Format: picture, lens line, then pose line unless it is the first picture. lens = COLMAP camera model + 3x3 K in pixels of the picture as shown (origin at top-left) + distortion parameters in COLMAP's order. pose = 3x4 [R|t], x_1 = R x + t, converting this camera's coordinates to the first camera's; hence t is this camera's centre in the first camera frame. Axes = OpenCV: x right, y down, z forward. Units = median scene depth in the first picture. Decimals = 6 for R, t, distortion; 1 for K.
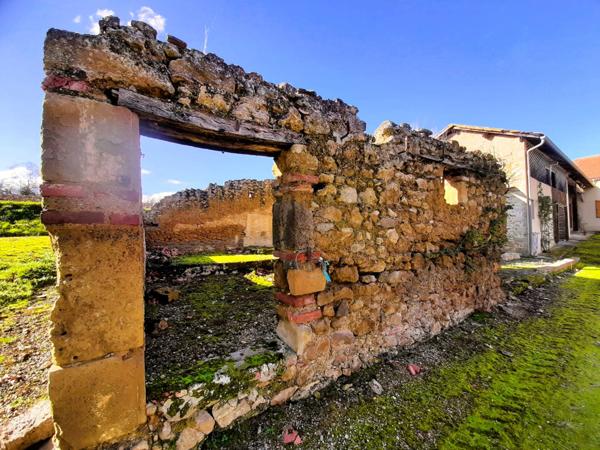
lens RADIAL K [[235.1, 0, 300.4], [0, 235.1, 232.0], [0, 0, 1]] dist [0.001097, -0.008553]
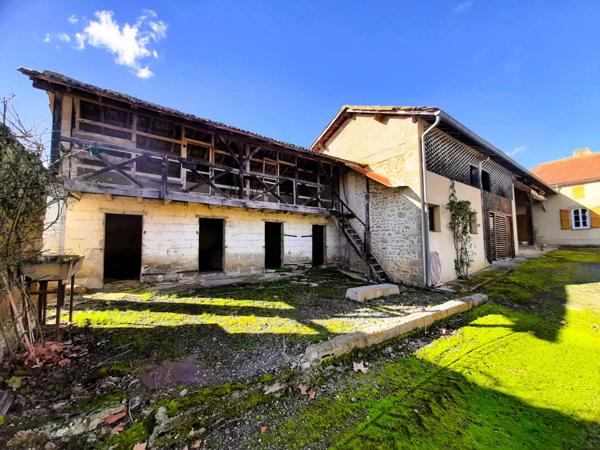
lens RADIAL K [[235.1, 0, 300.4], [0, 235.1, 232.0], [0, 0, 1]] dist [0.001097, -0.008553]
pose [[0.999556, 0.004301, 0.029499, 0.531140], [-0.003112, 0.999186, -0.040217, -0.024966], [-0.029648, 0.040108, 0.998755, 0.289080]]
